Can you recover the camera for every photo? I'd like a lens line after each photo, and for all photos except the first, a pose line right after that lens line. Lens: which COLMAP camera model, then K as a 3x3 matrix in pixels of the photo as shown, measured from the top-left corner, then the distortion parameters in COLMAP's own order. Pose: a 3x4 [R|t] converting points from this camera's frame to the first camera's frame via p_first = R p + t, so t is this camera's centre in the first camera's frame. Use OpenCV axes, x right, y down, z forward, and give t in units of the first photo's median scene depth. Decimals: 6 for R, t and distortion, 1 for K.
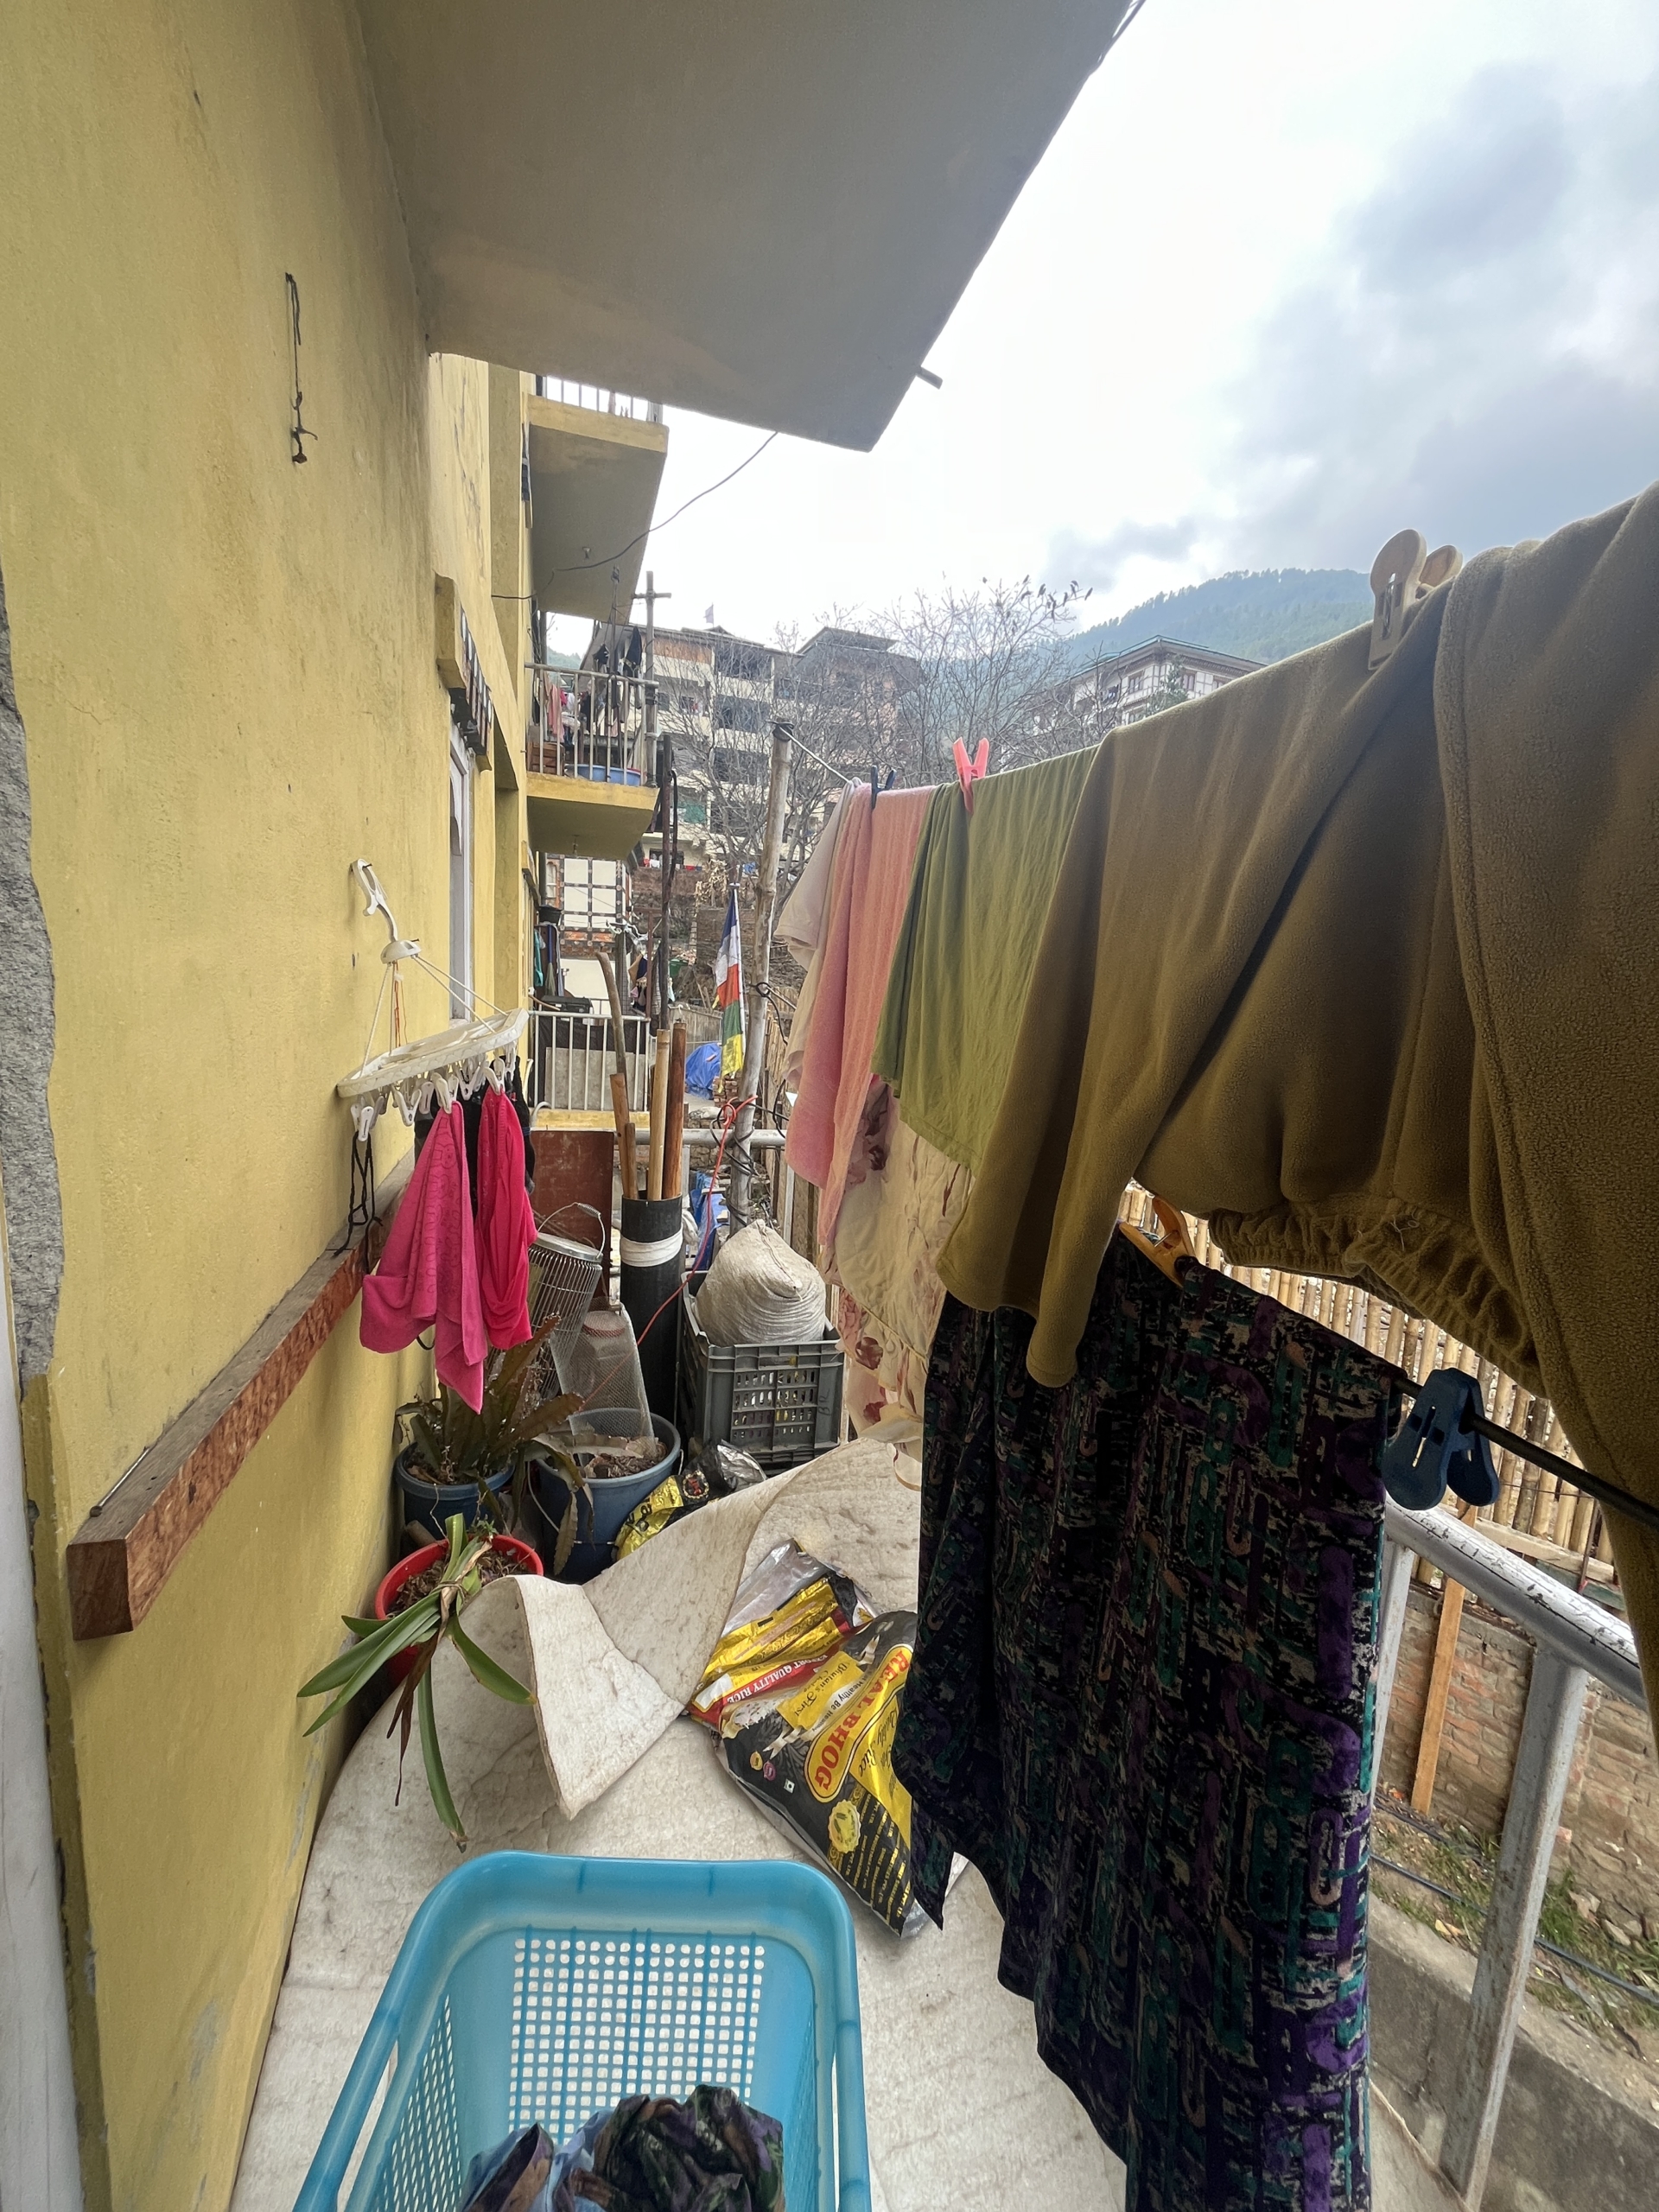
lens RADIAL K [[900.8, 0, 826.6], [0, 900.8, 1110.1], [0, 0, 1]] dist [0.000002, 0.000001]
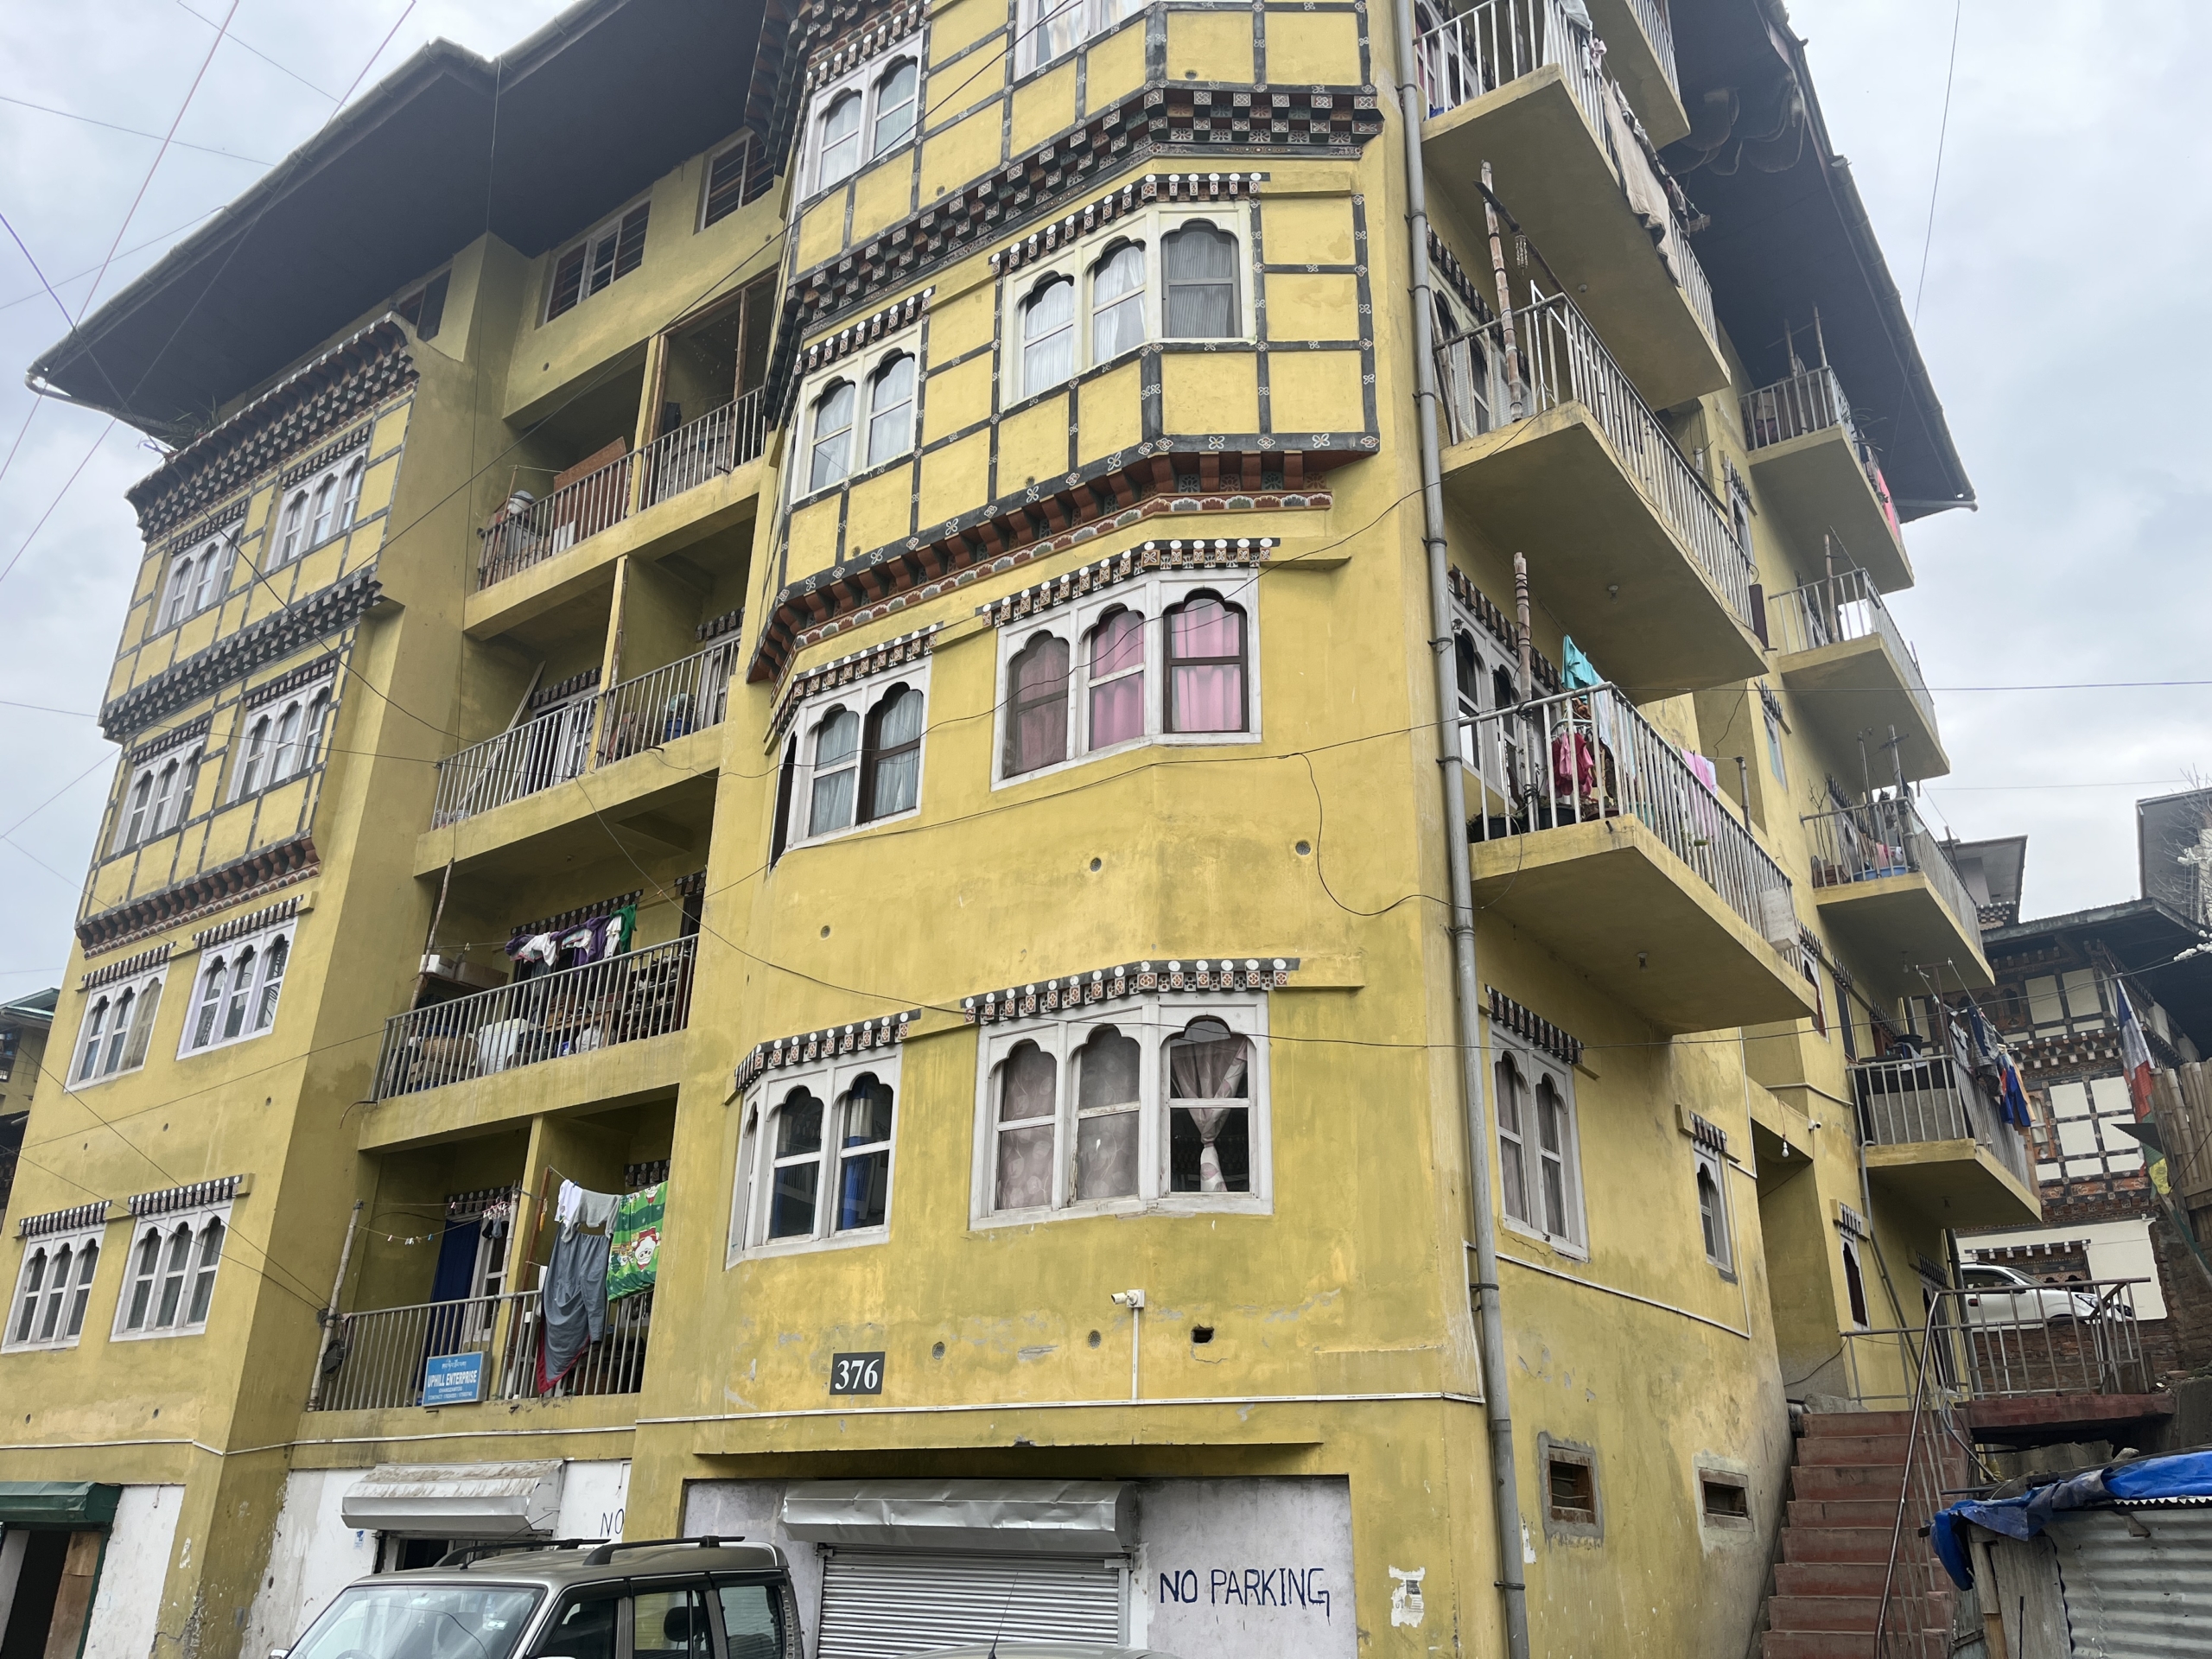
lens RADIAL K [[1666.6, 0, 1108.4], [0, 1666.6, 829.5], [0, 0, 1]] dist [-0.000548, -0.000851]
pose [[0.624037, -0.341630, -0.702757, 0.250698], [-0.091355, 0.861297, -0.499822, 0.281981], [0.776036, 0.376108, 0.506272, -0.347817]]
